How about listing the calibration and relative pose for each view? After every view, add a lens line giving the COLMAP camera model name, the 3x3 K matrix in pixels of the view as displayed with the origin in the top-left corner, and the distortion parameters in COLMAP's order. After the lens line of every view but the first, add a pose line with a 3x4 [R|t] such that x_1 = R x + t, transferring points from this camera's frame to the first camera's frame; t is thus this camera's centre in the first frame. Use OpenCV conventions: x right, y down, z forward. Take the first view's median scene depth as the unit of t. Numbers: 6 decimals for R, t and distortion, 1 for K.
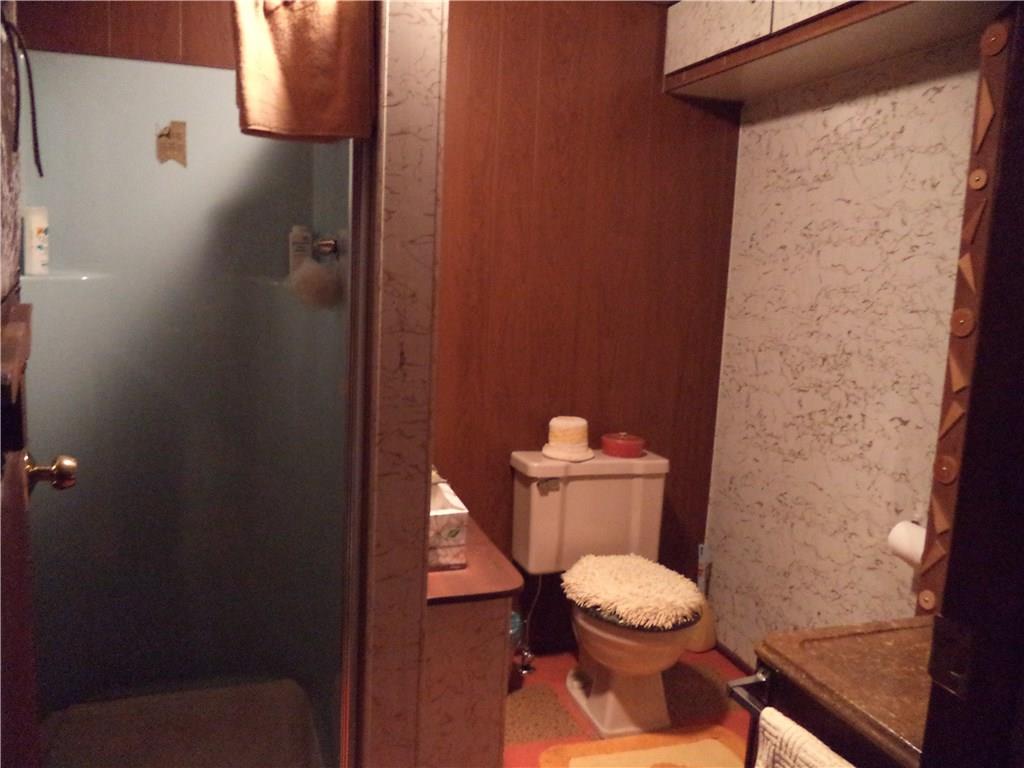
lens RADIAL K [[804.1, 0, 511.4], [0, 804.1, 384.2], [0, 0, 1]] dist [-0.050210, -0.007498]
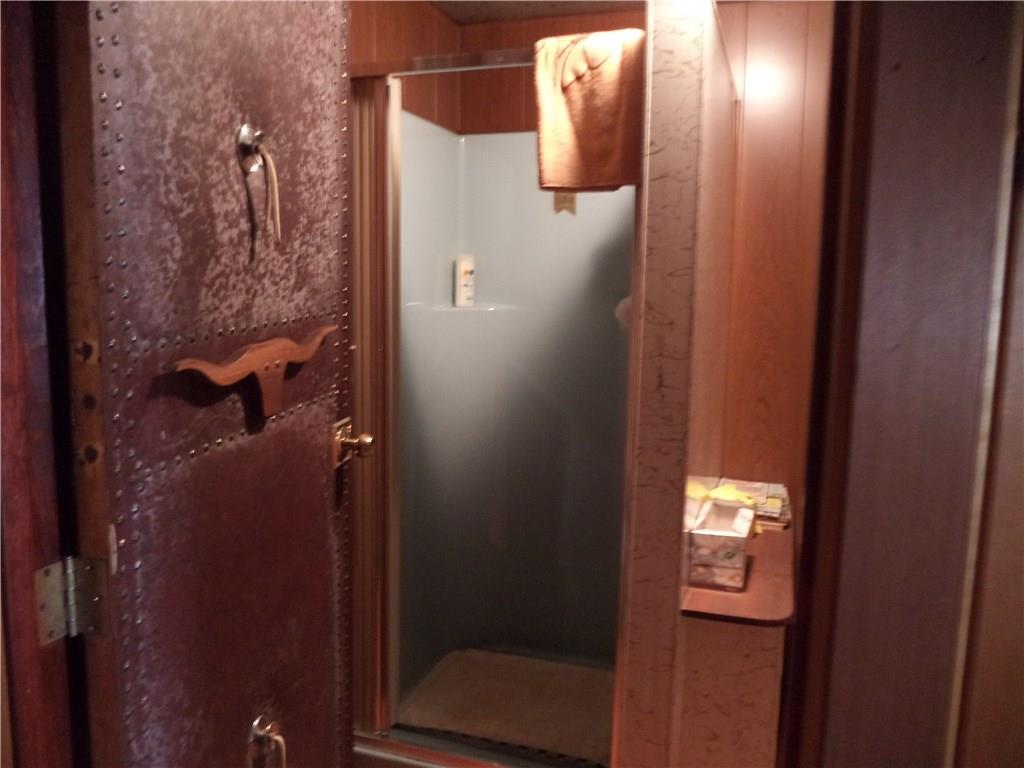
lens RADIAL K [[804.1, 0, 509.4], [0, 804.1, 383.3], [0, 0, 1]] dist [-0.050210, -0.007498]
pose [[0.788196, 0.047536, -0.613586, 0.379930], [-0.071376, 0.997345, -0.014421, 0.001825], [0.611272, 0.055162, 0.789496, 0.011360]]
